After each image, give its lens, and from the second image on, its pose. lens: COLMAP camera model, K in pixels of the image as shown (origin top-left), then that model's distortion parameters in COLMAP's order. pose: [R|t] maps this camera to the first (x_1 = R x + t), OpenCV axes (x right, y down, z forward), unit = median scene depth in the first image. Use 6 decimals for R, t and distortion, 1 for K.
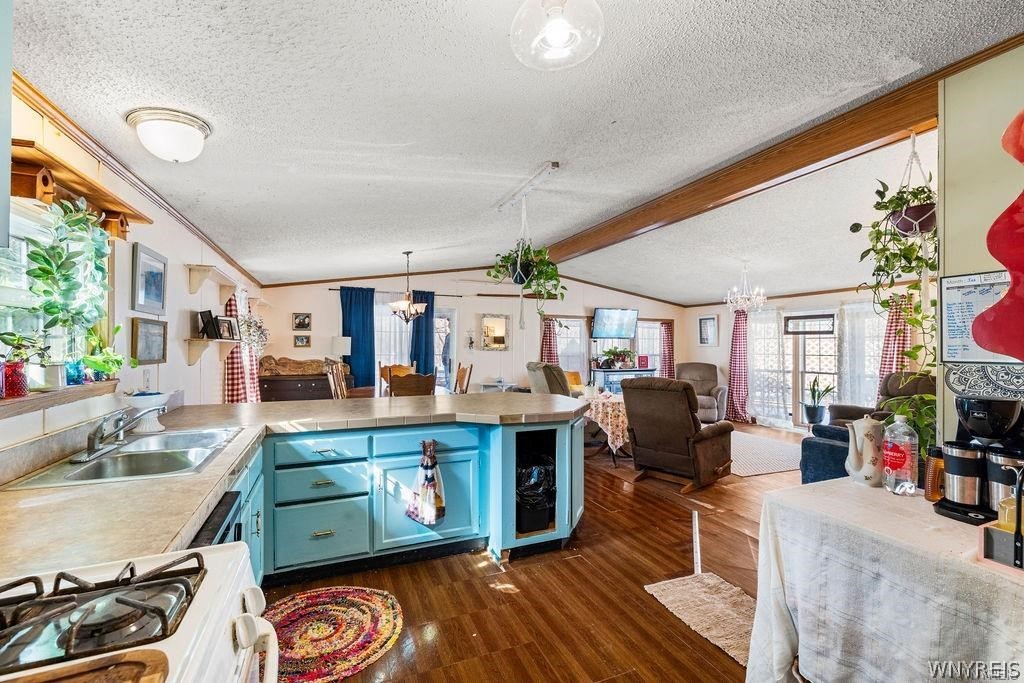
lens RADIAL K [[442.6, 0, 510.3], [0, 442.6, 341.6], [0, 0, 1]] dist [0.000383, 0.000076]
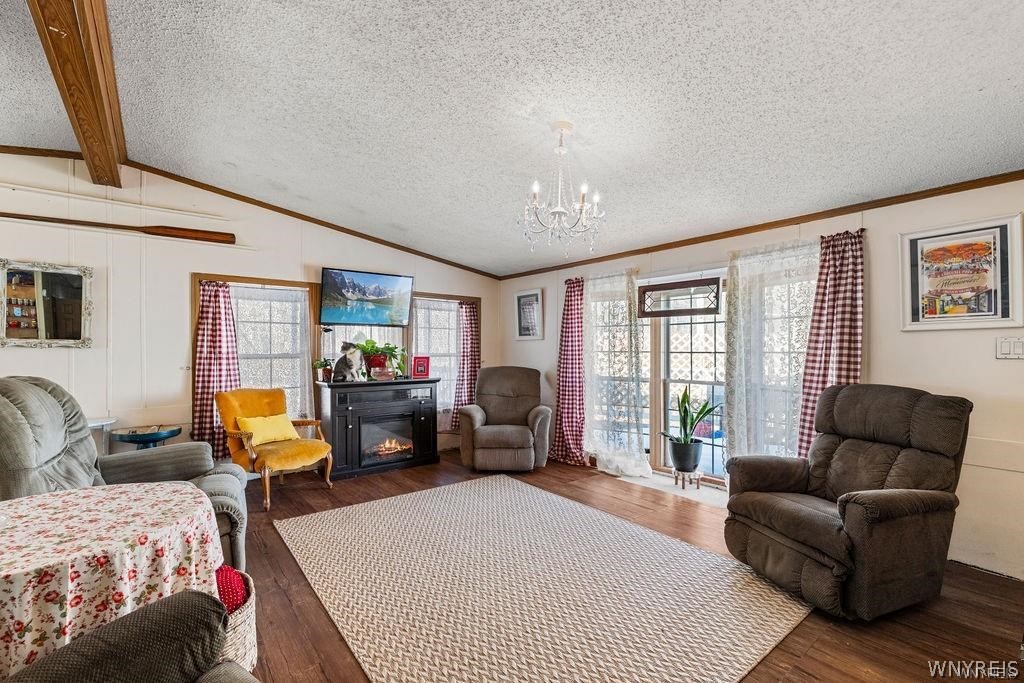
lens RADIAL K [[442.6, 0, 511.1], [0, 442.6, 343.3], [0, 0, 1]] dist [0.000383, 0.000076]
pose [[0.955936, -0.004550, 0.293540, 0.281808], [0.003321, 0.999984, 0.004685, 0.015140], [-0.293556, -0.003504, 0.955935, 0.483315]]
